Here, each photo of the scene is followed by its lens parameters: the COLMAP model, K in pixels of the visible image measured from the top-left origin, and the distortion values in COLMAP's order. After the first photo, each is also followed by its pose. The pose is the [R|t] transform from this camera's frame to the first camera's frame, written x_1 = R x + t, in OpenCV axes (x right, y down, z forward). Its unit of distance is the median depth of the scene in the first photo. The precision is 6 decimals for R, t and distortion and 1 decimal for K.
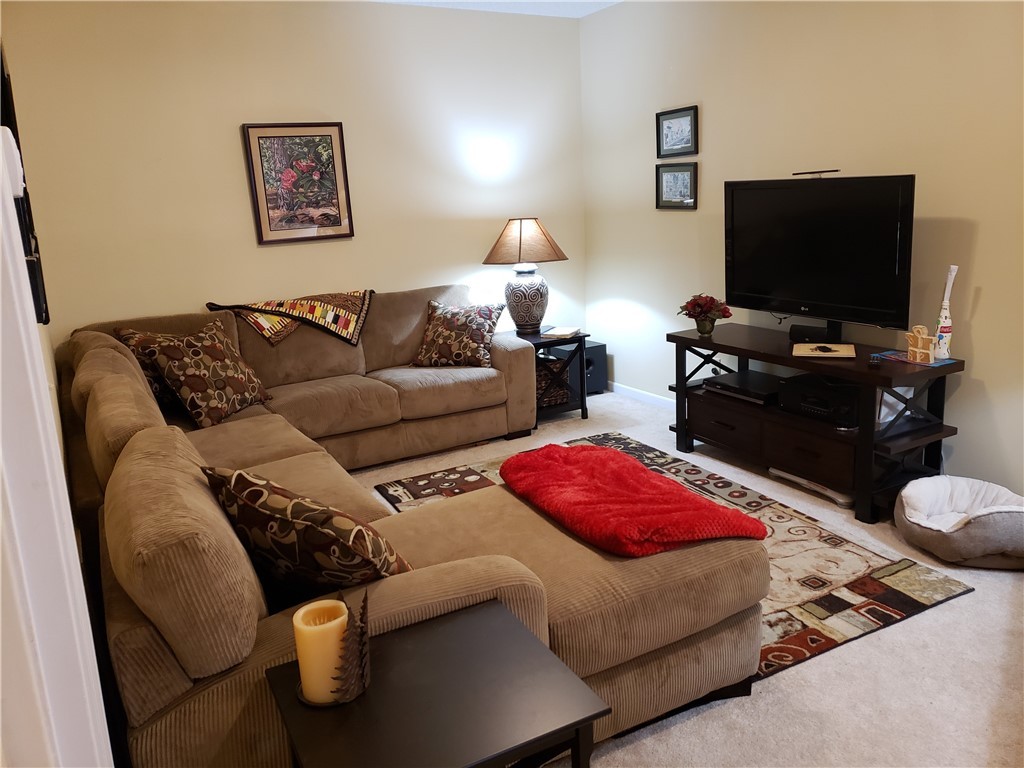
lens RADIAL K [[791.2, 0, 513.1], [0, 791.2, 370.1], [0, 0, 1]] dist [0.048162, -0.051329]
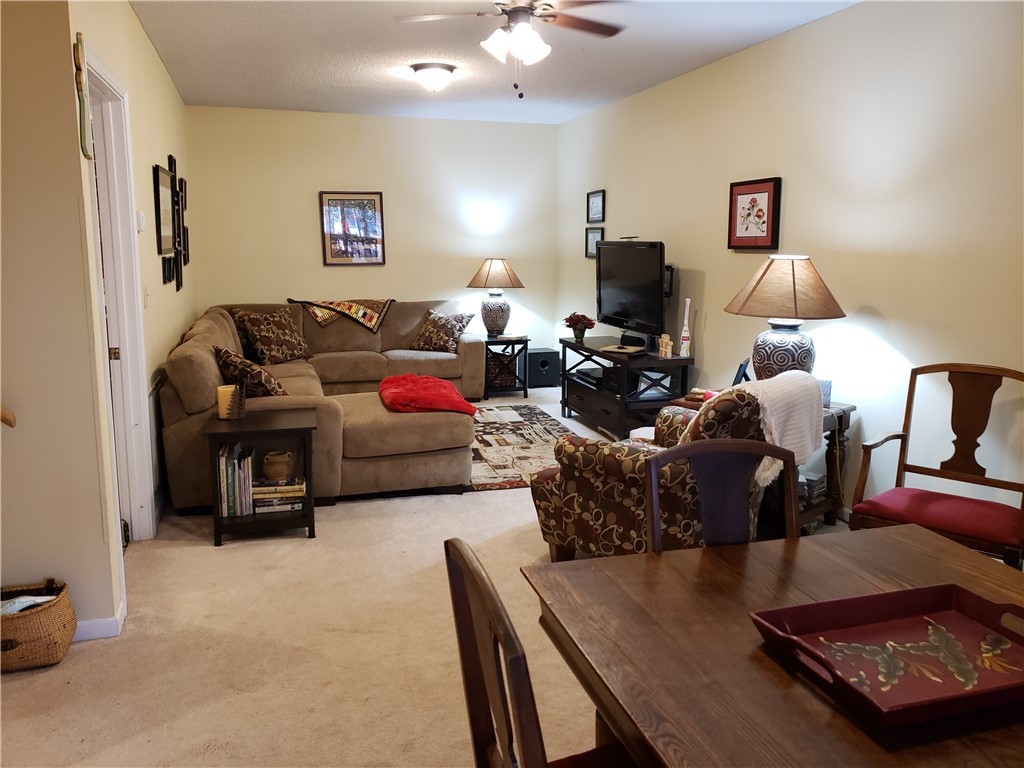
lens RADIAL K [[791.2, 0, 513.1], [0, 791.2, 370.1], [0, 0, 1]] dist [0.048162, -0.051329]
pose [[0.973332, 0.084619, -0.213224, 0.407775], [-0.096916, 0.994140, -0.047877, 0.090726], [0.207923, 0.067265, 0.975830, -0.462405]]
